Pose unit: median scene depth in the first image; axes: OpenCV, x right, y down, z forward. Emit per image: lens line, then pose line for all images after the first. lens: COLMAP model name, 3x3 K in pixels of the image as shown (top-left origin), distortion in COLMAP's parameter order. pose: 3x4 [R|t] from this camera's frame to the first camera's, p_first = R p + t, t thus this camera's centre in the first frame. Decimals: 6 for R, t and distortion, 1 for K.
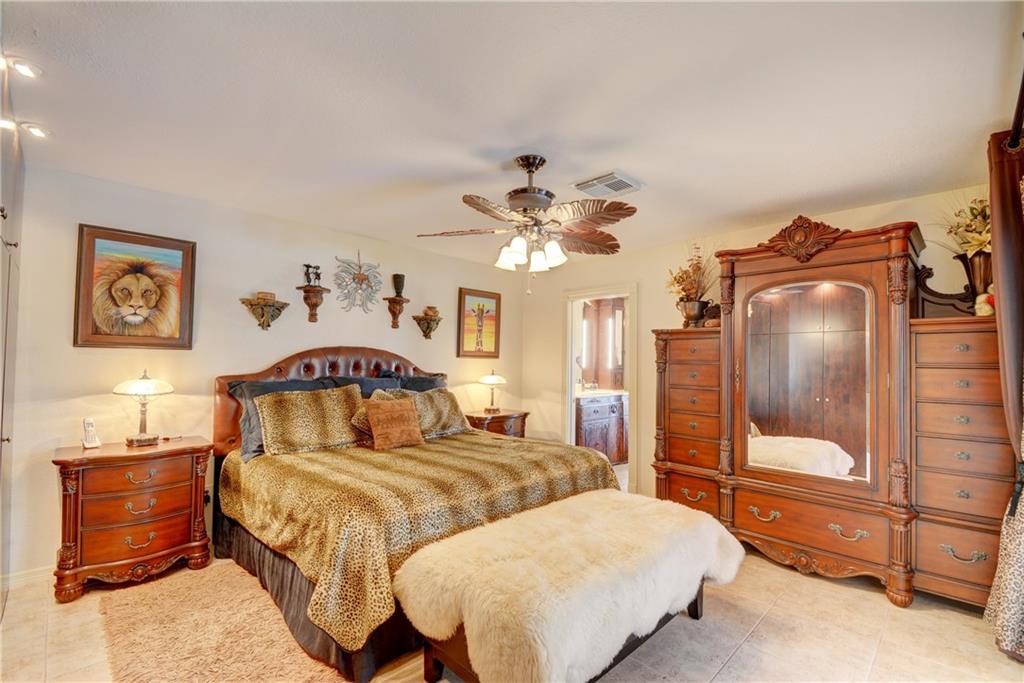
lens RADIAL K [[450.6, 0, 514.4], [0, 450.6, 351.3], [0, 0, 1]] dist [0.021587, -0.016699]
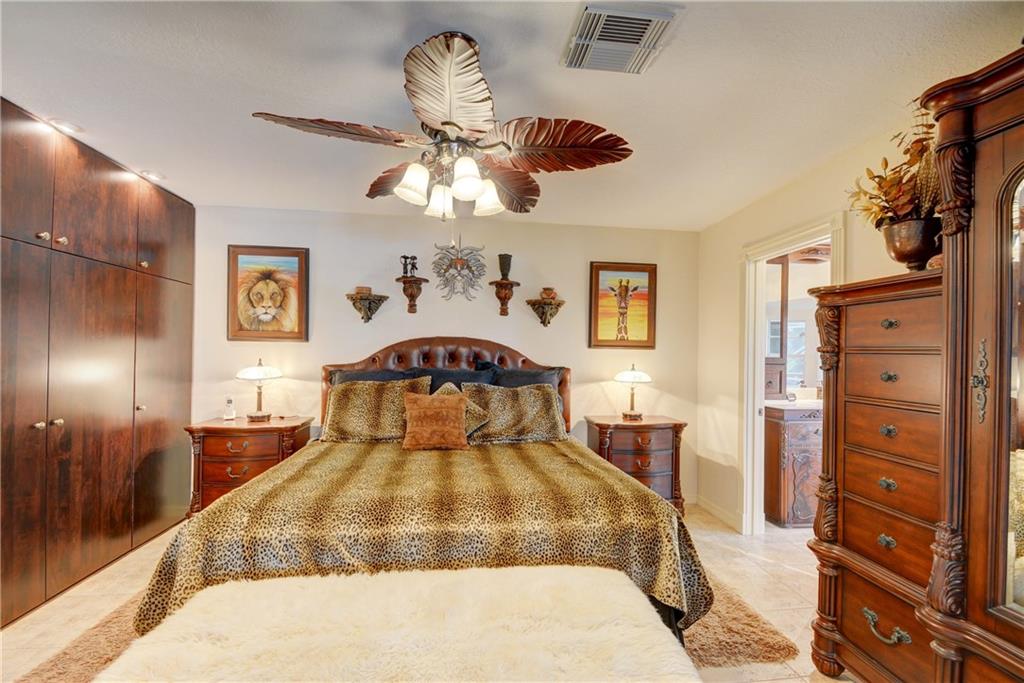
lens RADIAL K [[450.6, 0, 514.4], [0, 450.6, 351.3], [0, 0, 1]] dist [0.021587, -0.016699]
pose [[0.787217, -0.005706, -0.616650, 0.357409], [0.012178, 0.999906, 0.006294, 0.017069], [0.616556, -0.012464, 0.787212, 0.363611]]
